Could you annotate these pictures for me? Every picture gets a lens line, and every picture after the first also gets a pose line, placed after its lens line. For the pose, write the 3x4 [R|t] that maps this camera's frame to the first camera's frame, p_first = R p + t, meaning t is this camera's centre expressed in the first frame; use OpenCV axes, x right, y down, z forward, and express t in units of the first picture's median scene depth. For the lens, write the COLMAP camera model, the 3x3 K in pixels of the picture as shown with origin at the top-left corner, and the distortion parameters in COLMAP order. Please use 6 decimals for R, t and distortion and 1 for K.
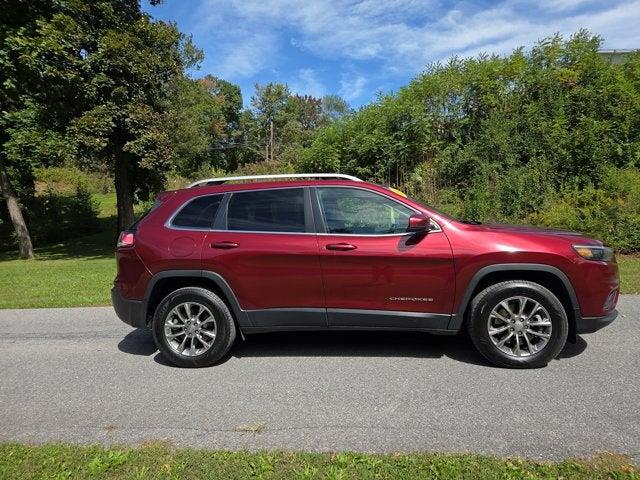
lens RADIAL K [[440.0, 0, 314.7], [0, 440.0, 240.9], [0, 0, 1]] dist [0.055201, -0.016005]
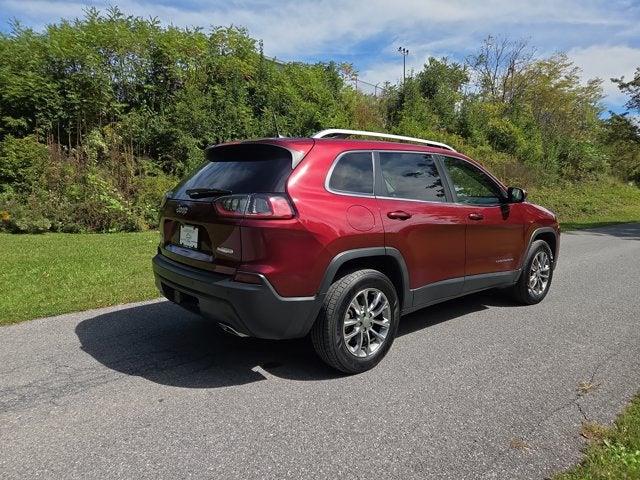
lens RADIAL K [[440.0, 0, 320.4], [0, 440.0, 242.9], [0, 0, 1]] dist [0.055201, -0.016005]
pose [[0.649128, -0.050491, 0.759002, -0.165182], [0.004930, 0.998053, 0.062177, 0.001606], [-0.760663, -0.036619, 0.648113, 0.101387]]
